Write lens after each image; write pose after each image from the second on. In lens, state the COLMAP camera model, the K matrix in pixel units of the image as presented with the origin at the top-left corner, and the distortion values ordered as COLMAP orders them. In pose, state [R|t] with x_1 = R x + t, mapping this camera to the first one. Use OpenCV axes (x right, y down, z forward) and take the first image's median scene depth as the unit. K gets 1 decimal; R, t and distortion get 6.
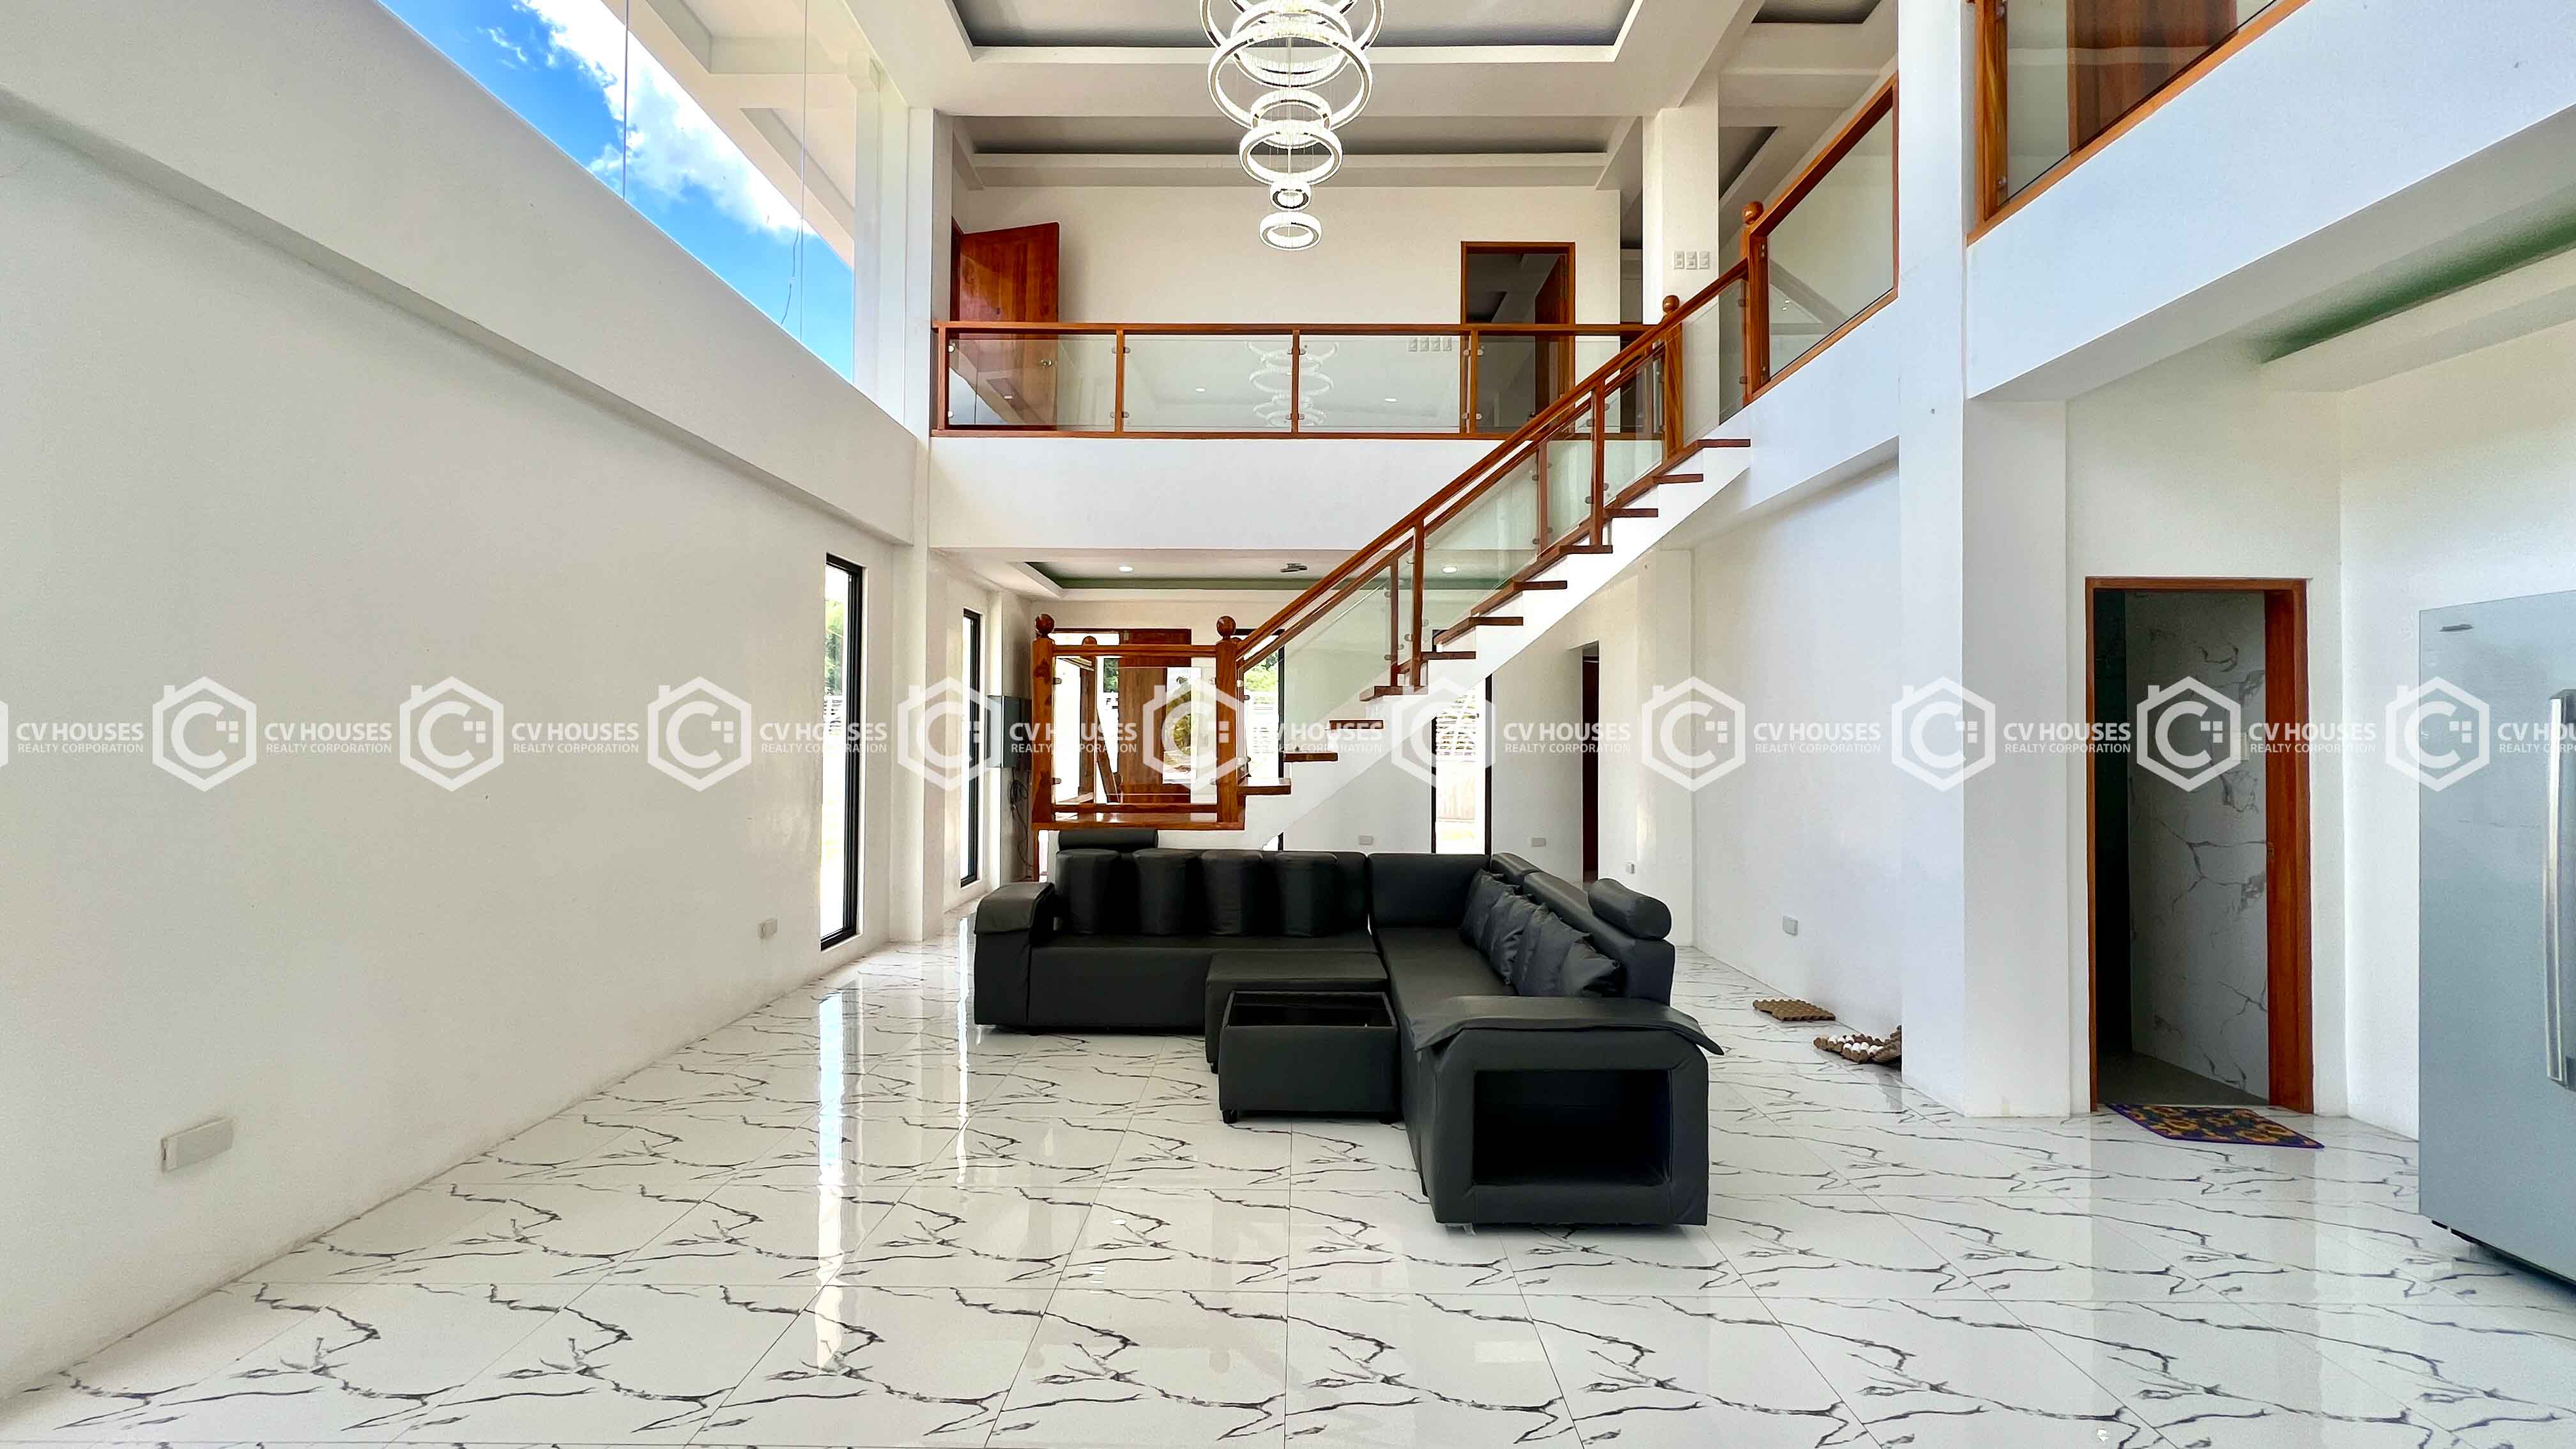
lens RADIAL K [[1038.6, 0, 1288.0], [0, 1038.6, 724.5], [0, 0, 1]] dist [0.015724, 0.000089]
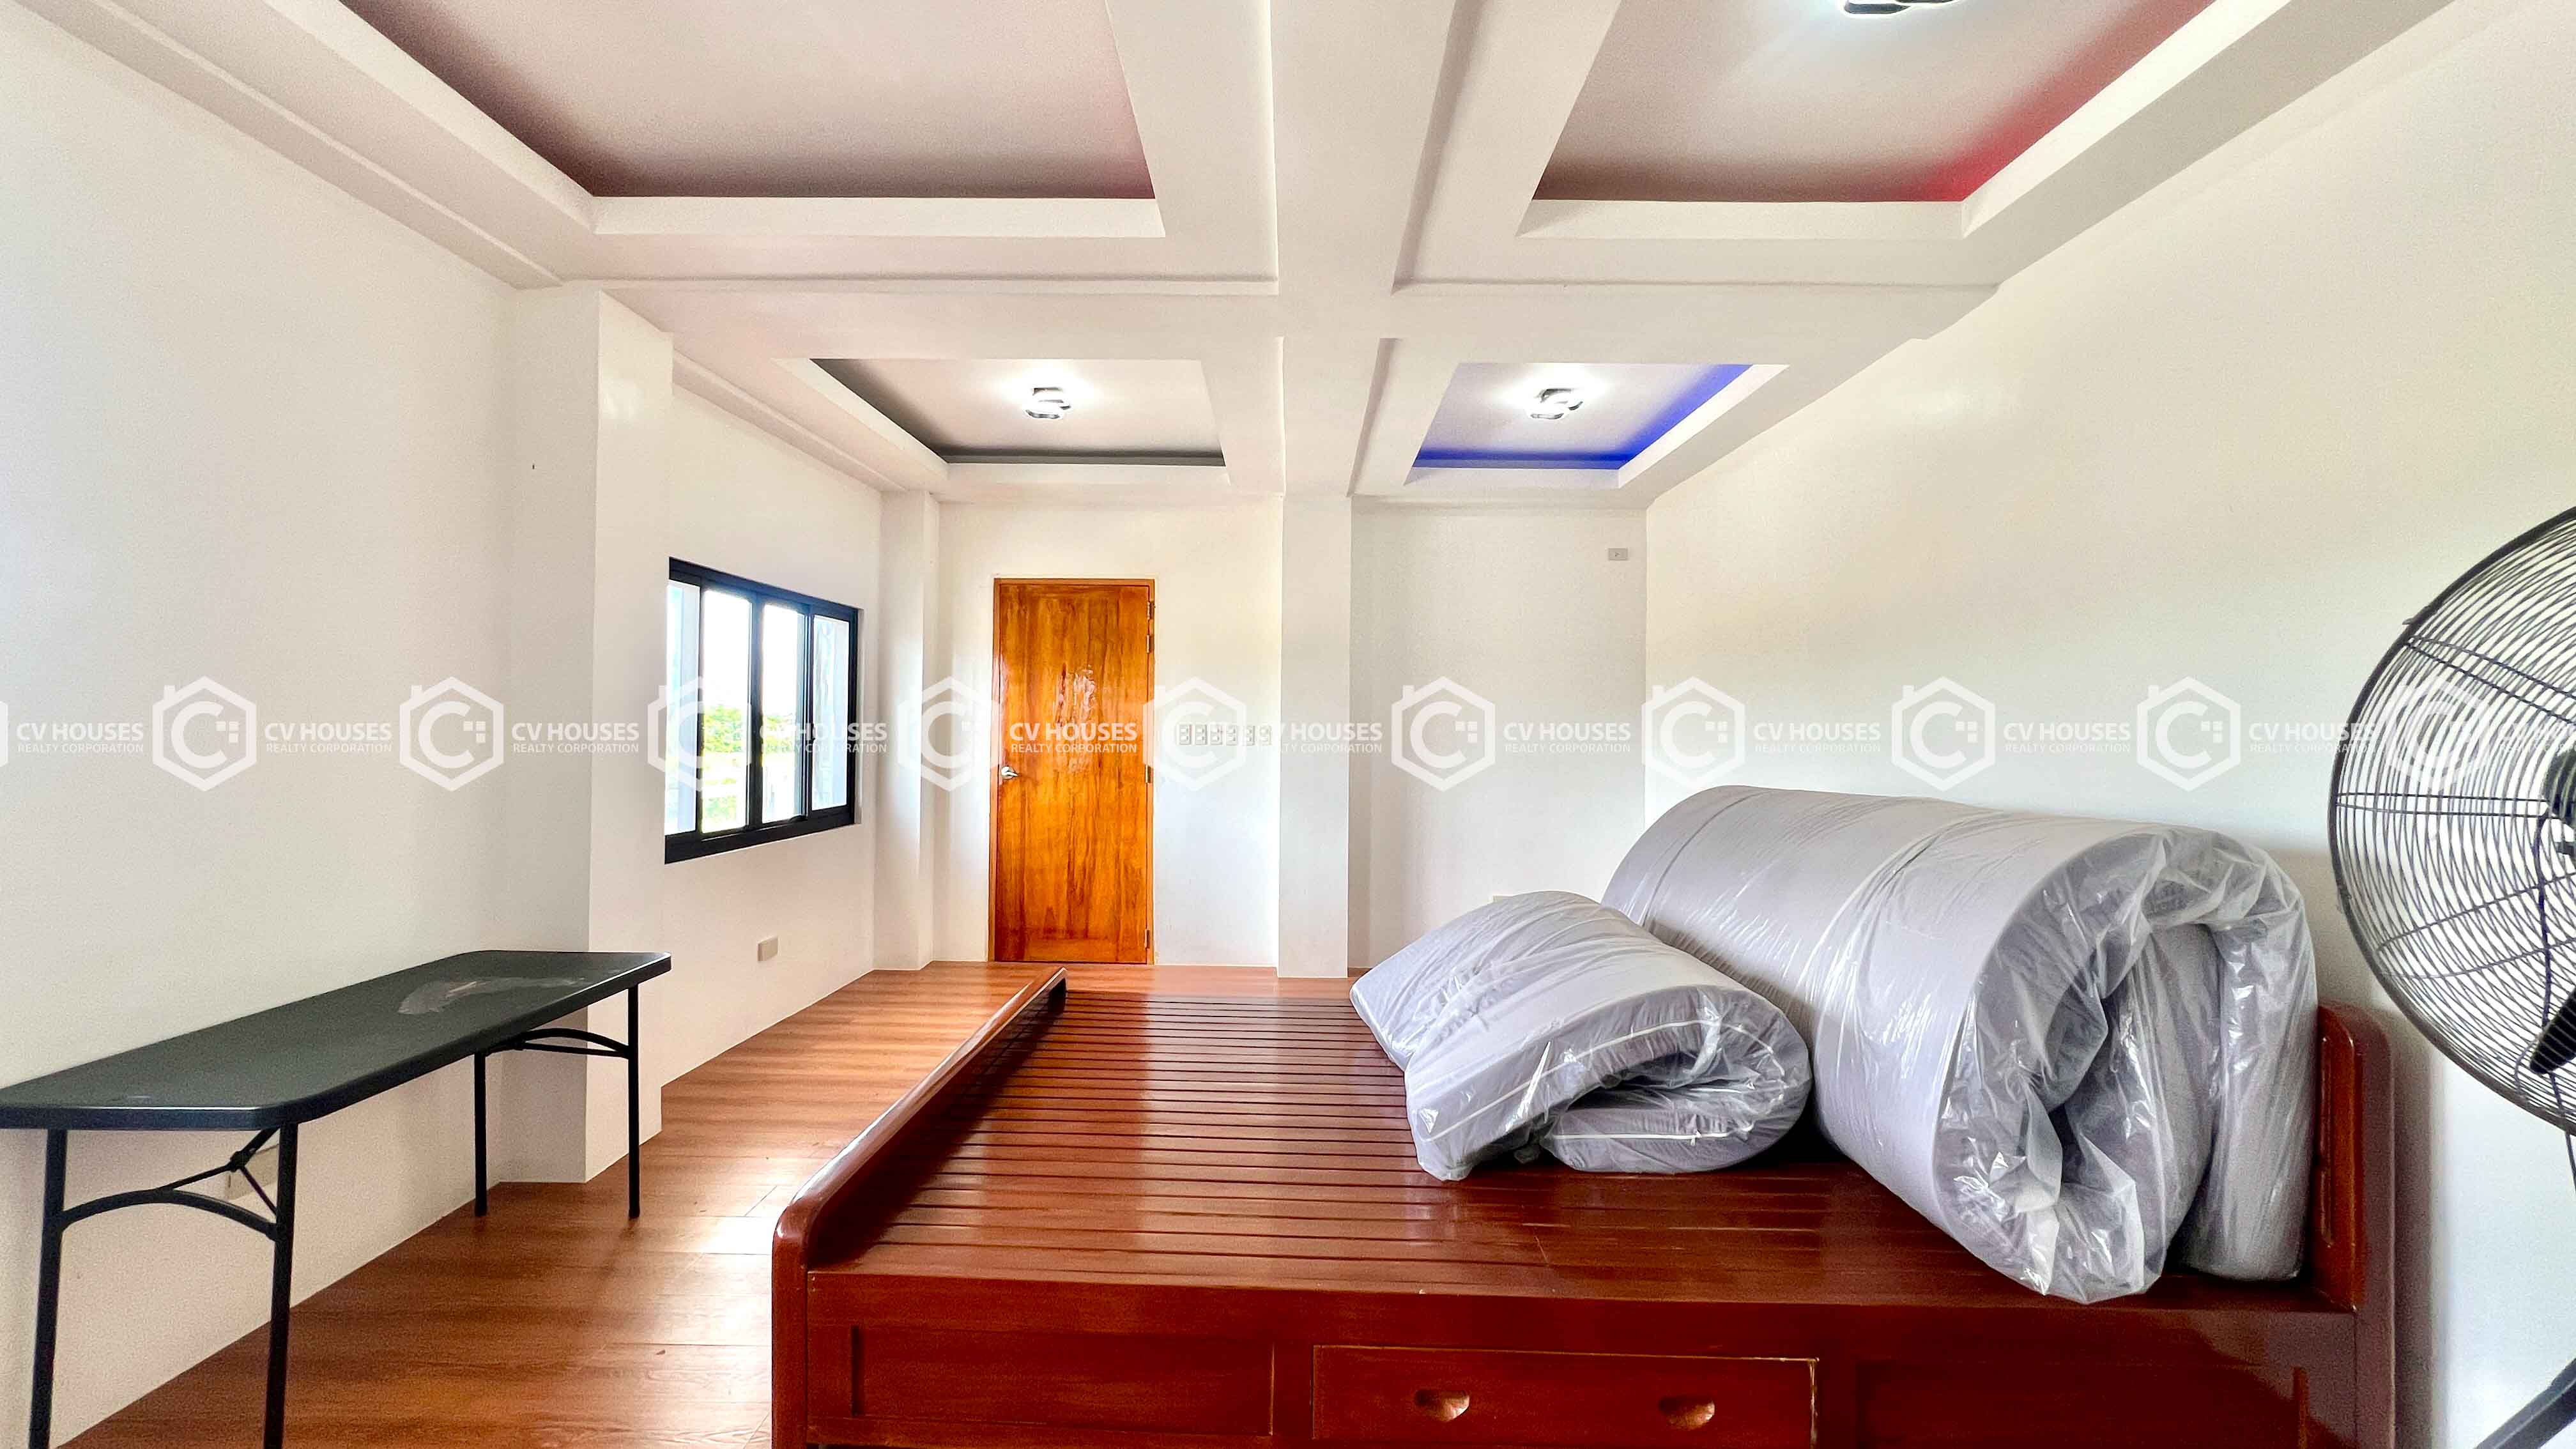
lens RADIAL K [[1038.6, 0, 1288.0], [0, 1038.6, 724.5], [0, 0, 1]] dist [0.015724, 0.000089]
pose [[0.999877, -0.000068, -0.015687, 0.257543], [0.000068, 1.000000, 0.000010, 0.000015], [0.015687, -0.000011, 0.999877, 0.003686]]
